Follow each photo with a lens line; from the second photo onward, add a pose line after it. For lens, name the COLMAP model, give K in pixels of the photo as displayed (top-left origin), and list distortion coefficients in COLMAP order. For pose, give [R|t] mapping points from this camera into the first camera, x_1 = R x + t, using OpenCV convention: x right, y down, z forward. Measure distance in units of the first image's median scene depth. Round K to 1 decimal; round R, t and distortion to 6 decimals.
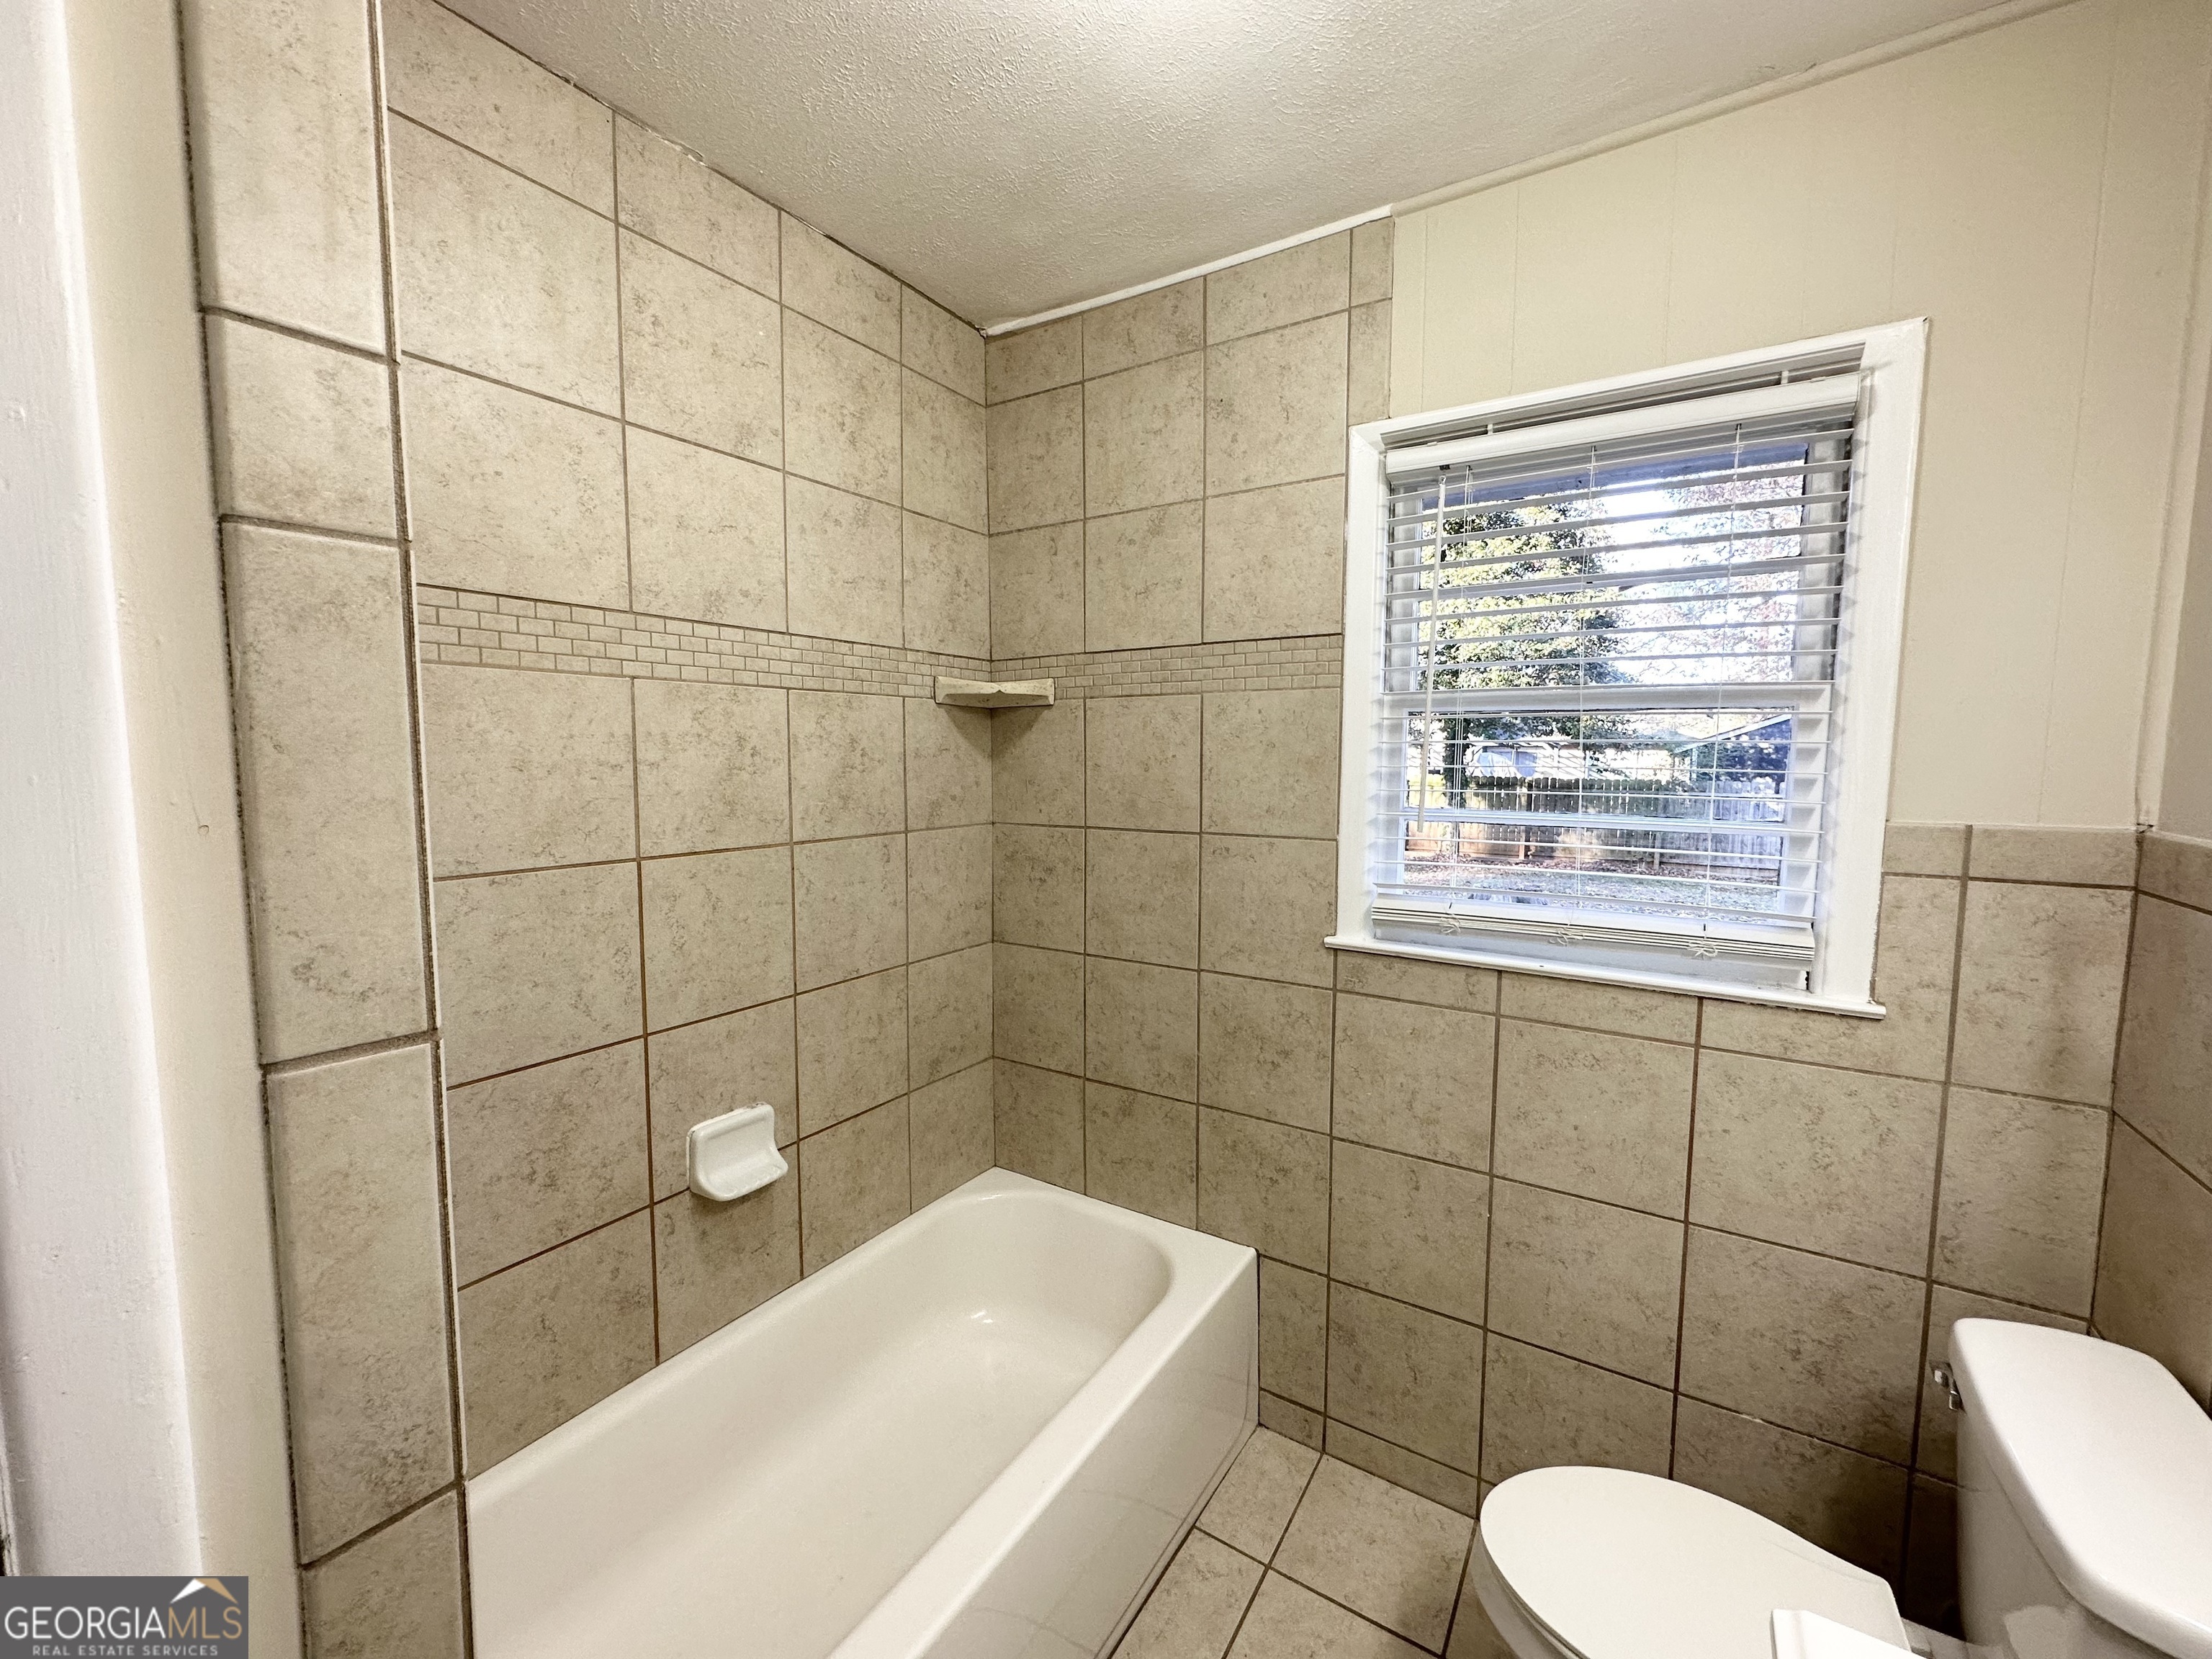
lens RADIAL K [[877.5, 0, 1106.7], [0, 877.5, 827.0], [0, 0, 1]] dist [-0.003017, 0.000354]
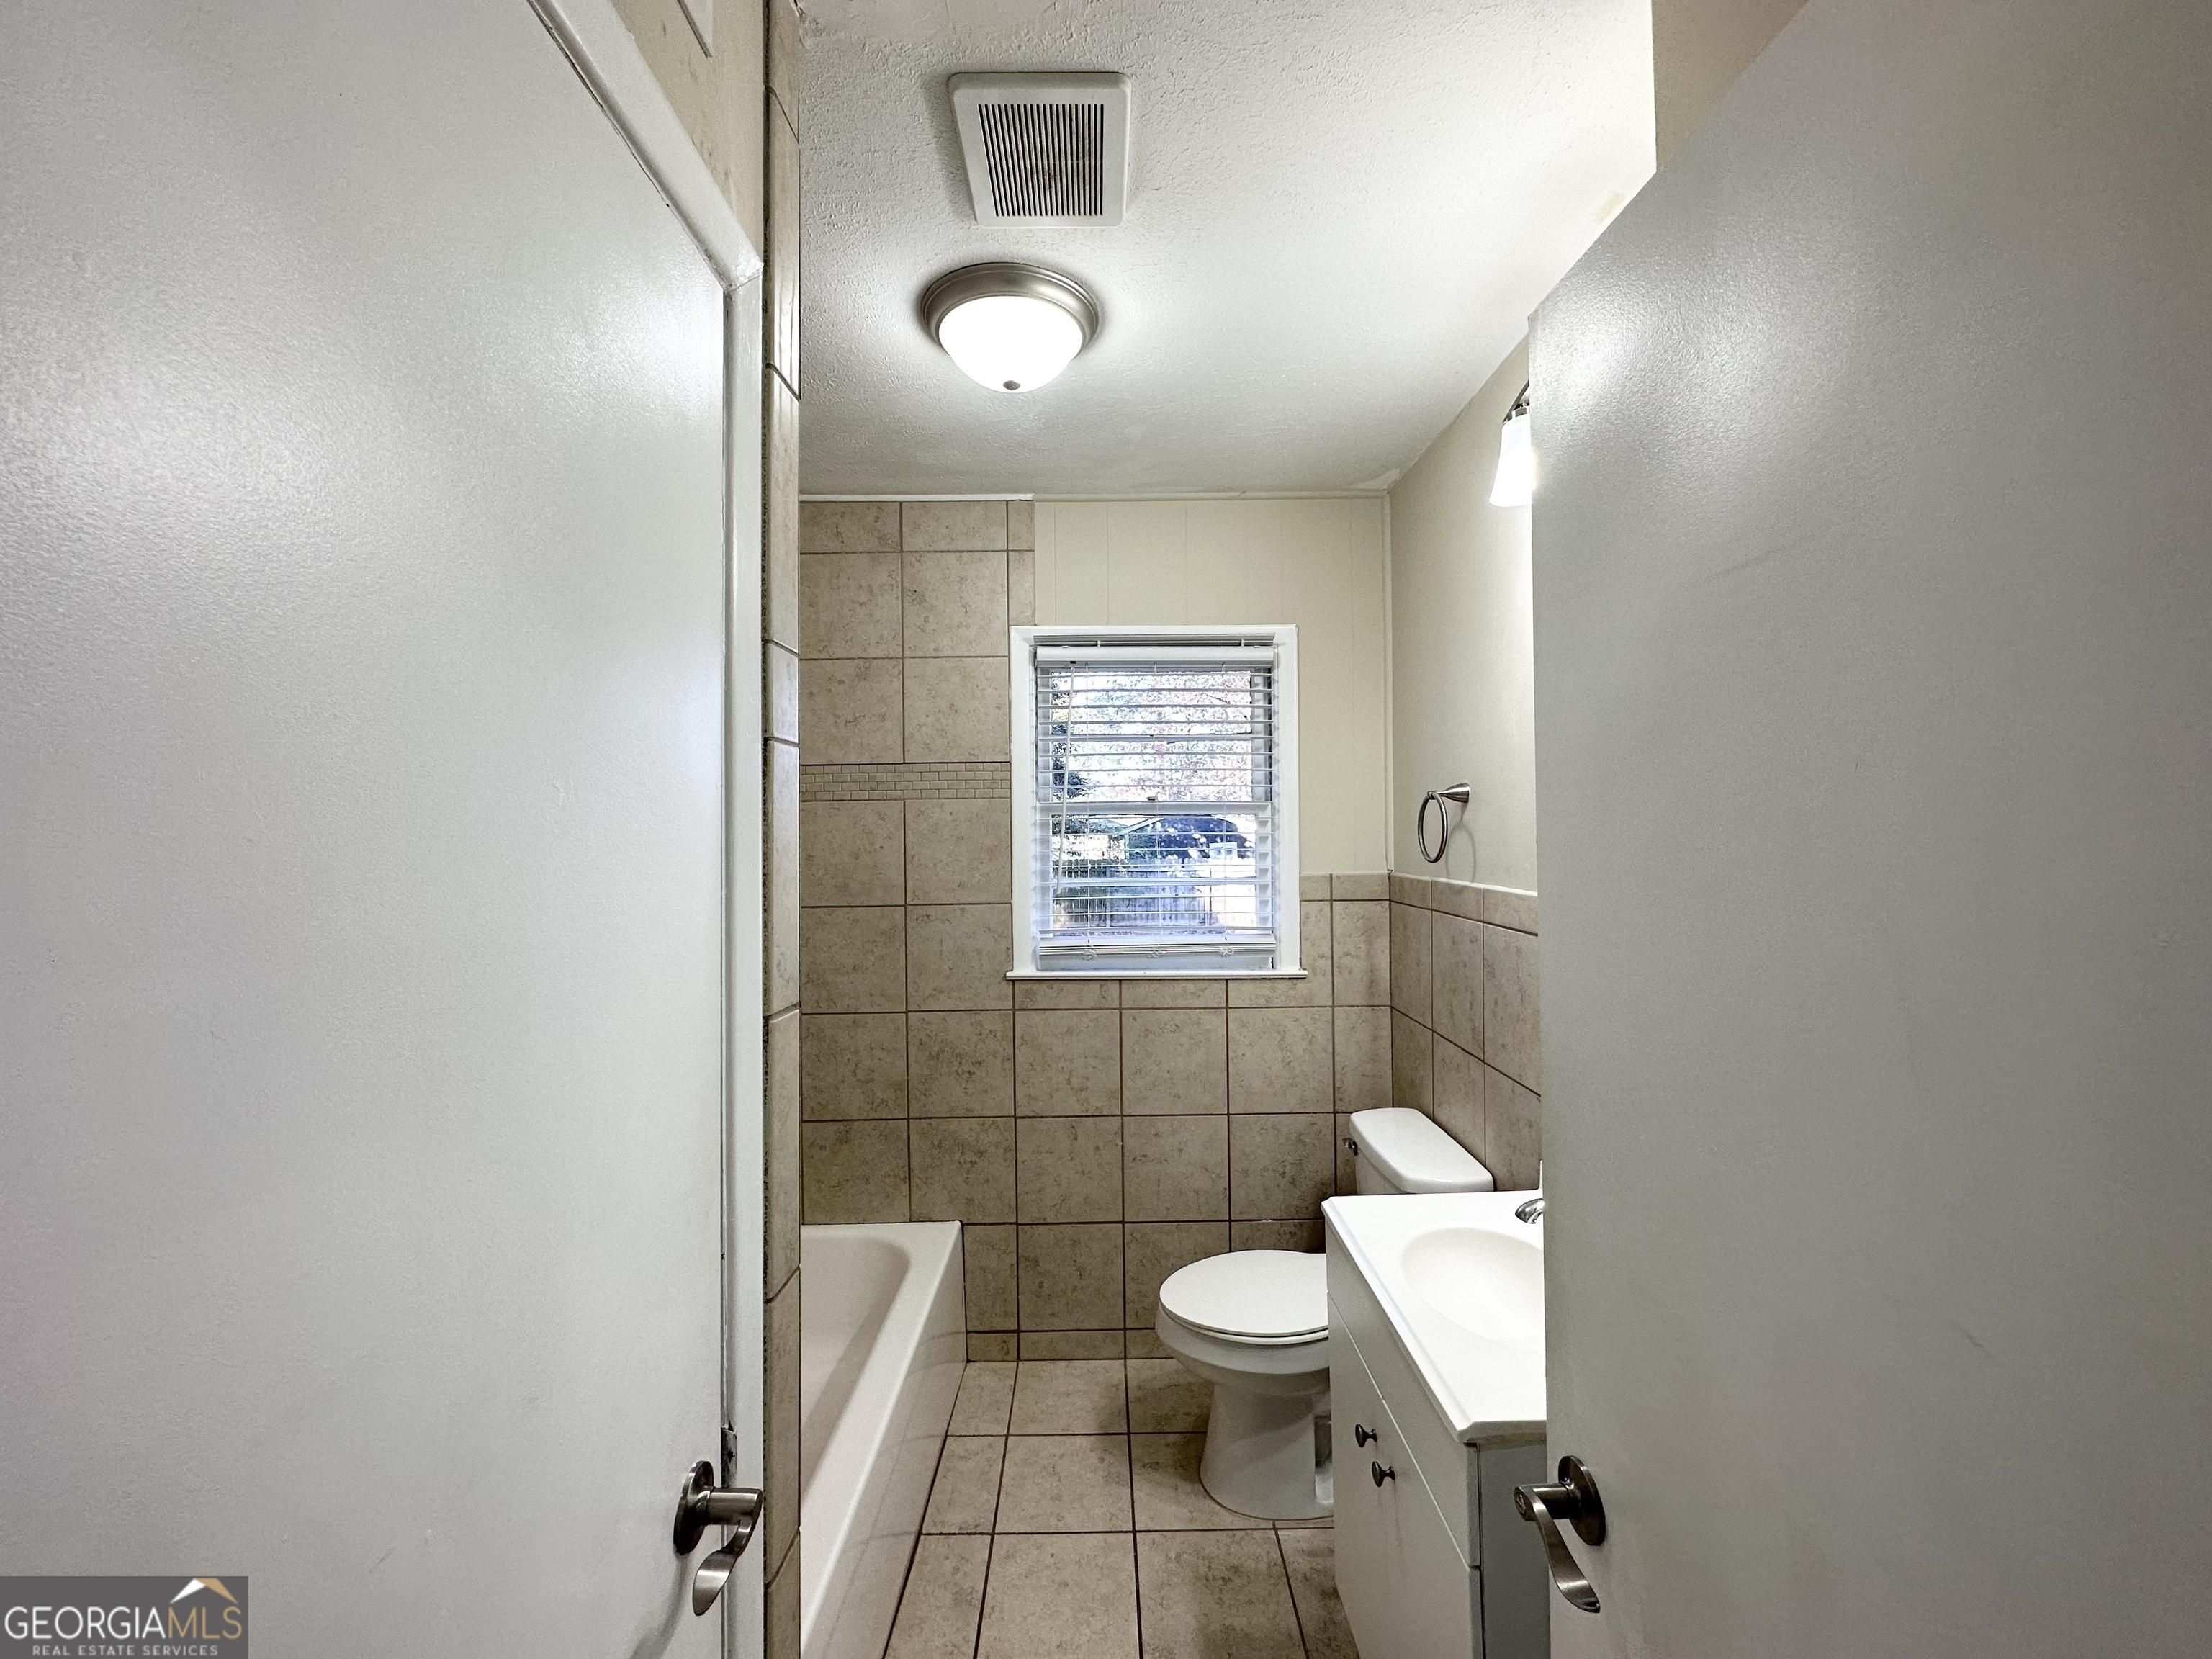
lens RADIAL K [[877.5, 0, 1106.7], [0, 877.5, 827.0], [0, 0, 1]] dist [-0.003017, 0.000354]
pose [[0.838718, -0.006448, 0.544528, -0.391024], [0.060512, 0.994841, -0.081424, 0.017258], [-0.541194, 0.101242, 0.834781, -0.298509]]
